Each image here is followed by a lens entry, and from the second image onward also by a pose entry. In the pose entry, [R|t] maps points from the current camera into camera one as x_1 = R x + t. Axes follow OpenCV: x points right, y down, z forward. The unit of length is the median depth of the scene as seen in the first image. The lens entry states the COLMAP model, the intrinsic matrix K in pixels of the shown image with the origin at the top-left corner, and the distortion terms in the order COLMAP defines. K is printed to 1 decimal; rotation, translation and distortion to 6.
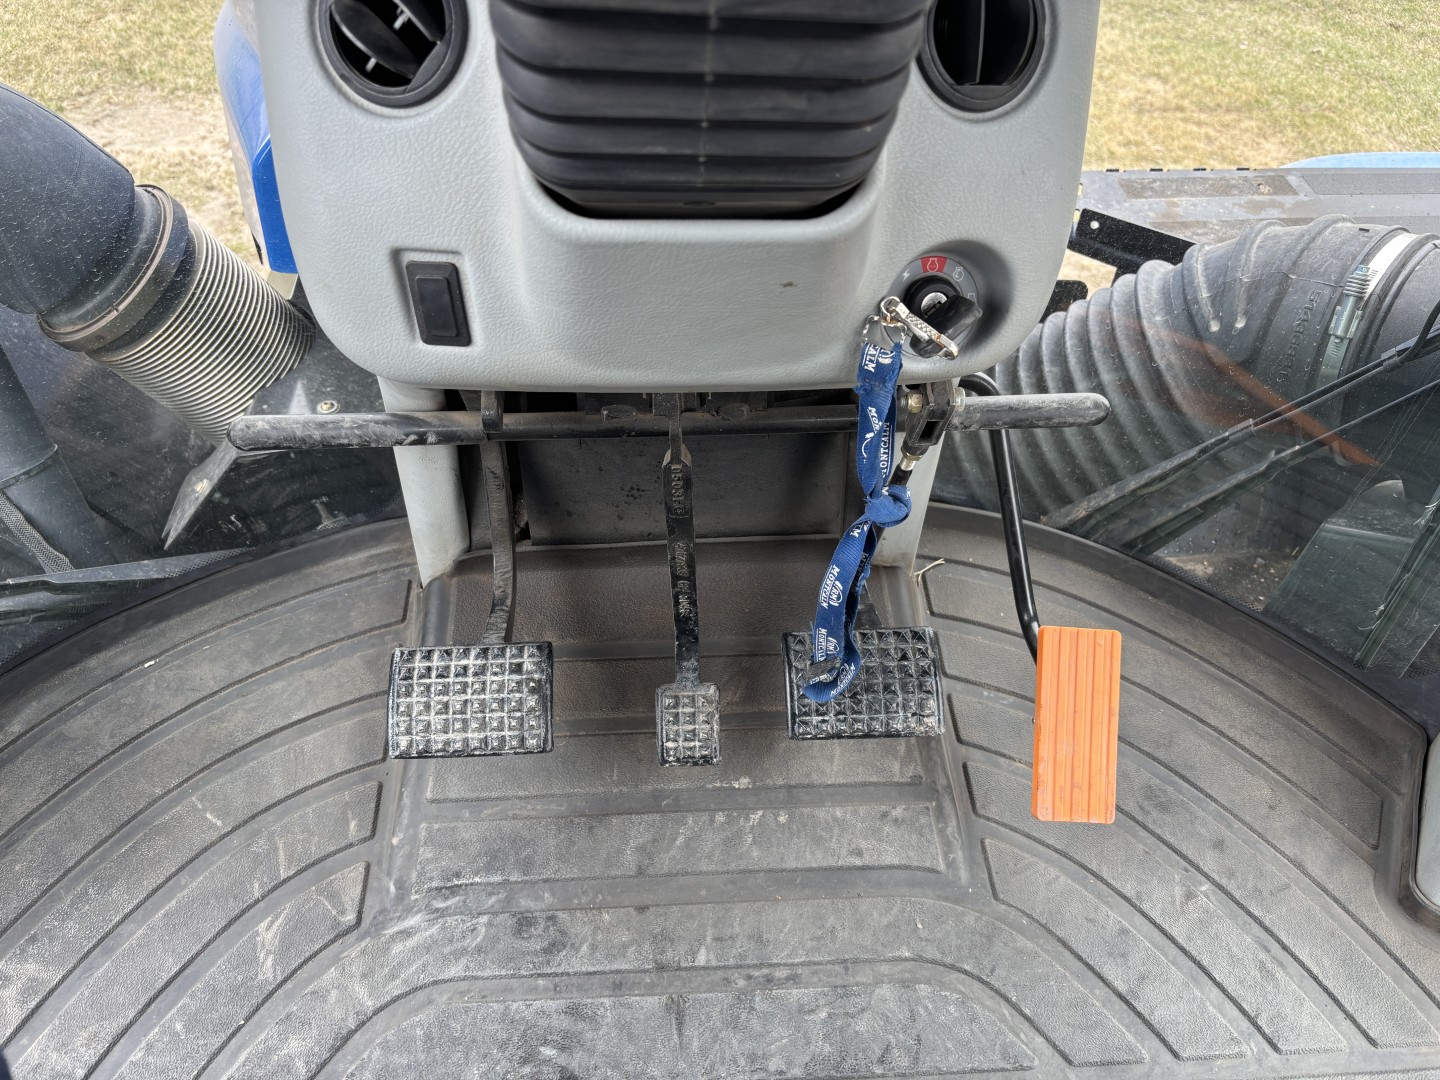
lens RADIAL K [[1093.0, 0, 710.6], [0, 1093.0, 552.6], [0, 0, 1]] dist [0.007771, -0.008967]
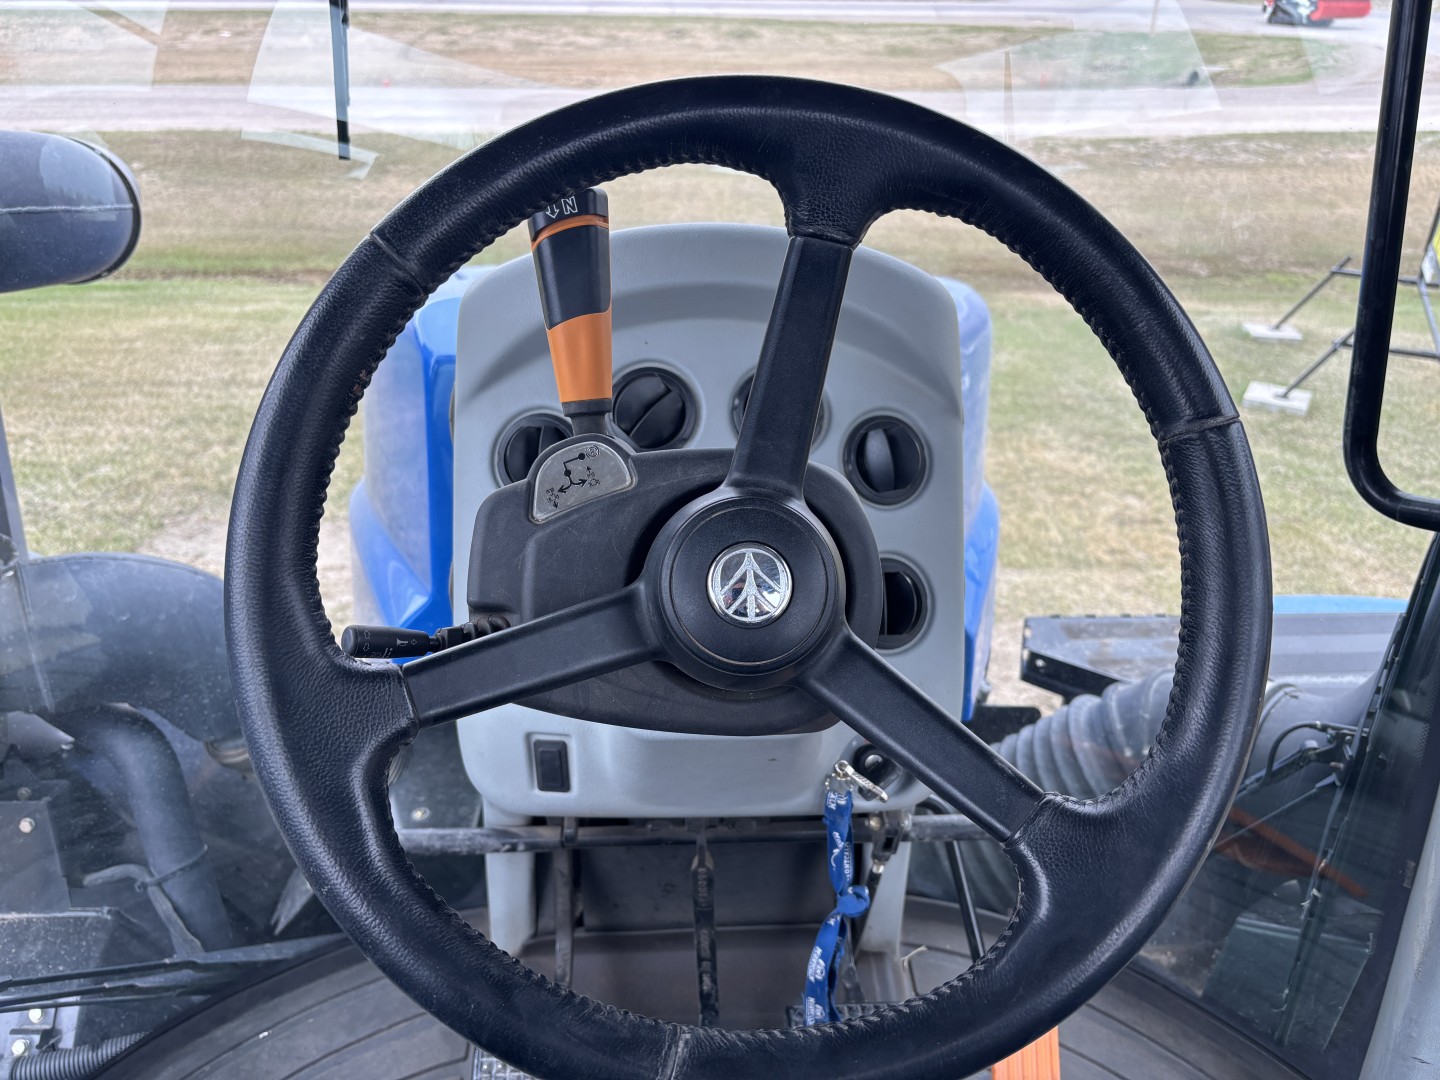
lens RADIAL K [[1093.0, 0, 710.6], [0, 1093.0, 552.6], [0, 0, 1]] dist [0.007771, -0.008967]
pose [[0.999739, -0.002059, -0.022755, 0.007529], [-0.005737, 0.941402, -0.337237, 0.005138], [0.022116, 0.337279, 0.941145, -0.280119]]
